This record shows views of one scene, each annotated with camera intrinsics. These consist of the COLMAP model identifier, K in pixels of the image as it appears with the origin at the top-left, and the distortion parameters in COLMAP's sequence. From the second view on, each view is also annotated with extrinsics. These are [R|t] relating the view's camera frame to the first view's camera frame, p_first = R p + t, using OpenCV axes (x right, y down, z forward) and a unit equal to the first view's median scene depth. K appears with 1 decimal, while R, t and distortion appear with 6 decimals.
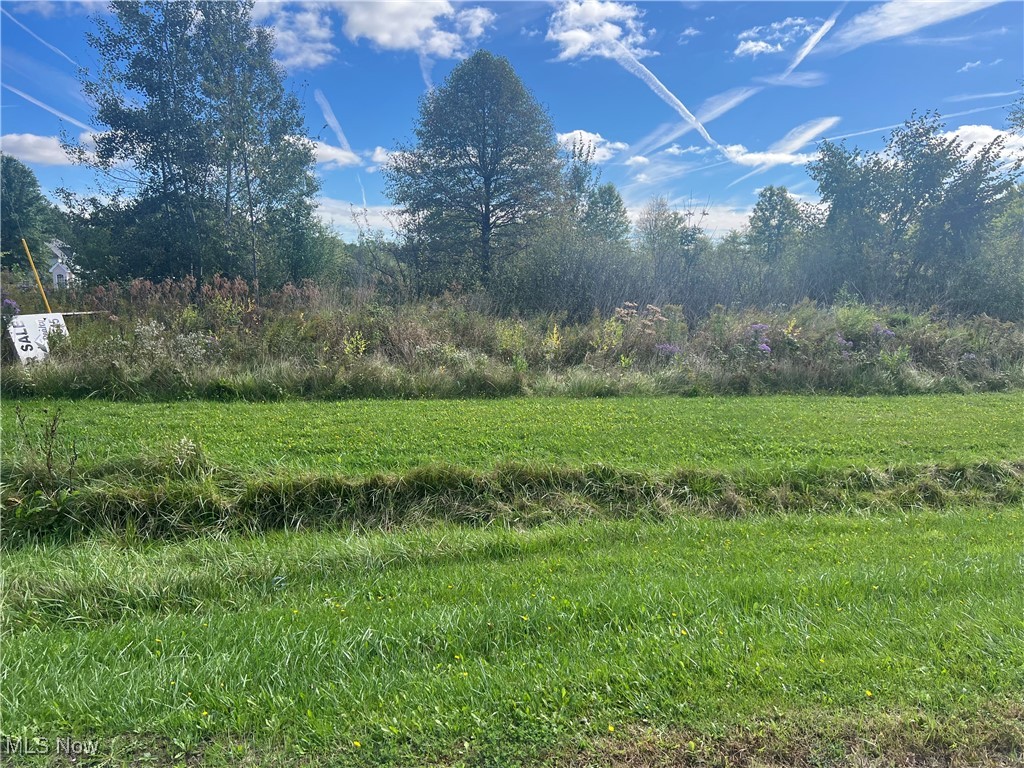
lens RADIAL K [[778.7, 0, 512.0], [0, 778.7, 384.0], [0, 0, 1]] dist [0.062009, -0.003549]
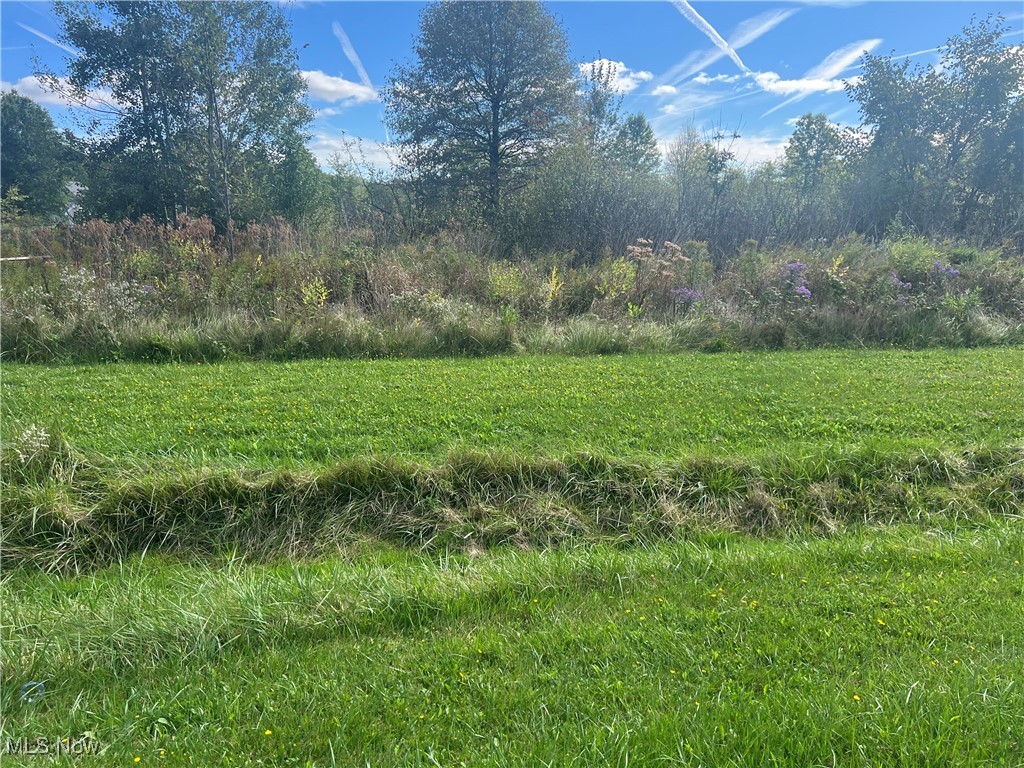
lens RADIAL K [[763.3, 0, 529.1], [0, 763.3, 382.3], [0, 0, 1]] dist [0.041057, 0.002090]
pose [[0.999678, -0.007770, -0.024153, 0.049180], [0.009602, 0.997011, 0.076659, -0.015556], [0.023486, -0.076866, 0.996765, 0.172139]]
